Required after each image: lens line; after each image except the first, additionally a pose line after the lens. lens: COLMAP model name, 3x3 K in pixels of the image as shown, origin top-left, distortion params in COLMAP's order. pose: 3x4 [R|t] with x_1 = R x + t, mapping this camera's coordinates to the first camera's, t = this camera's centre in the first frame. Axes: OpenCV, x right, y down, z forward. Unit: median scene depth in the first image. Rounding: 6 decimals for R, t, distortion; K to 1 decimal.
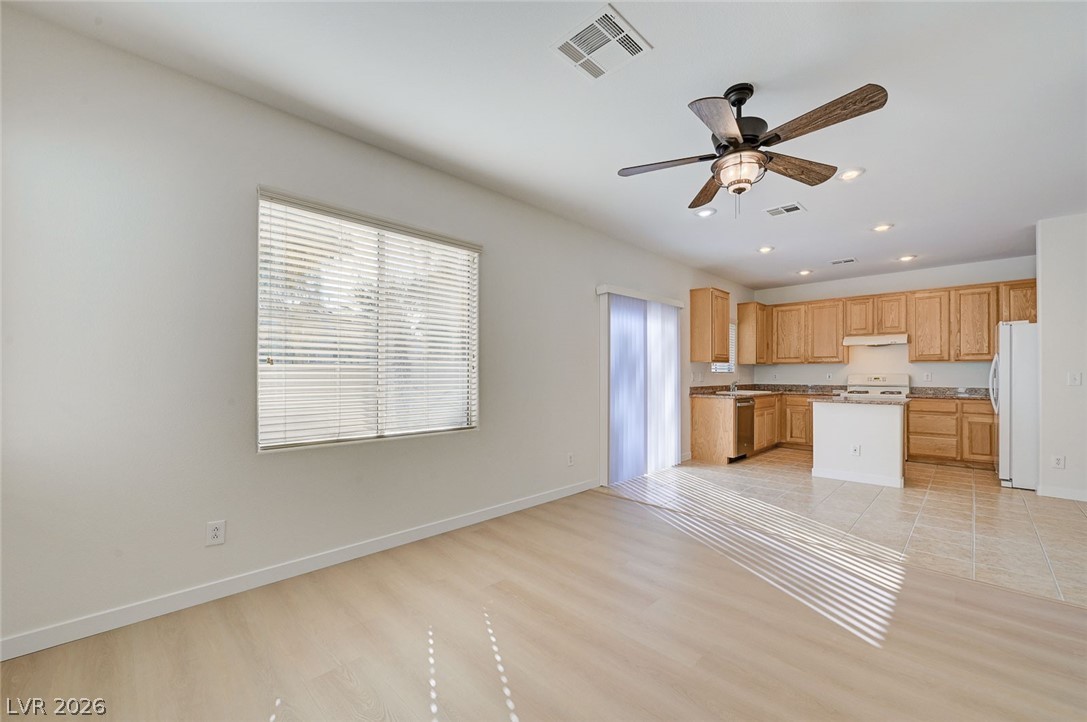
lens RADIAL K [[435.1, 0, 548.4], [0, 435.1, 373.8], [0, 0, 1]] dist [-0.000820, -0.000357]
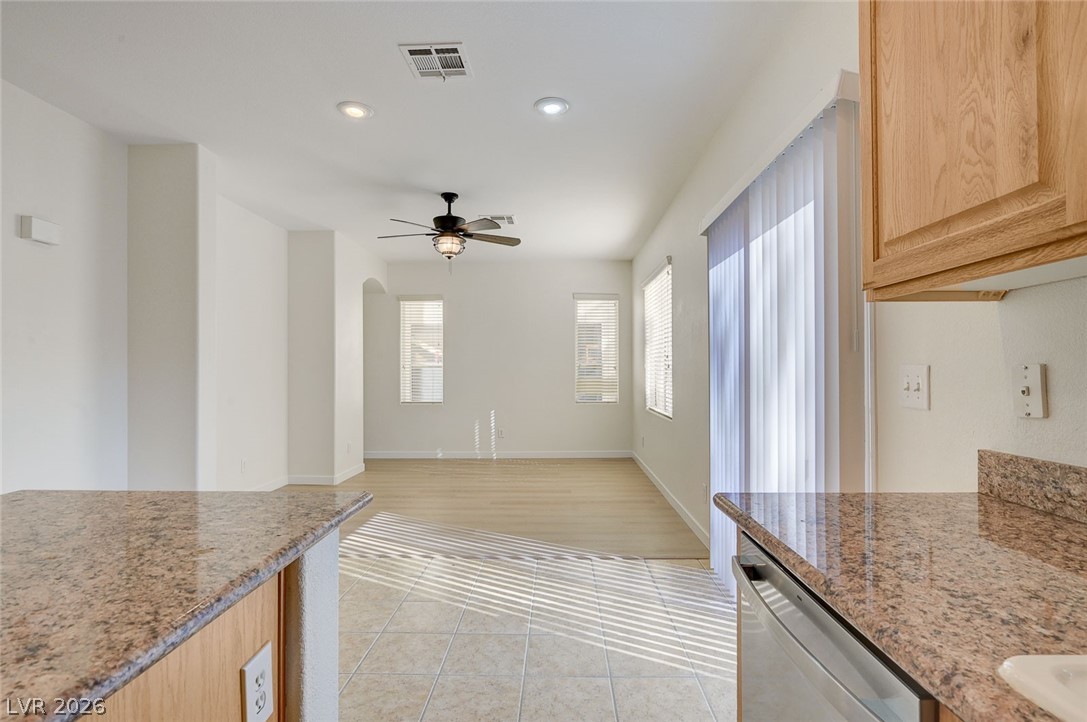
lens RADIAL K [[550.5, 0, 543.5], [0, 550.5, 361.0], [0, 0, 1]] dist [0.035860, -0.000049]
pose [[-0.734627, -0.008815, -0.678414, 1.493133], [0.004478, 0.999831, -0.017840, -0.000823], [0.678457, -0.016143, -0.734463, 2.600860]]
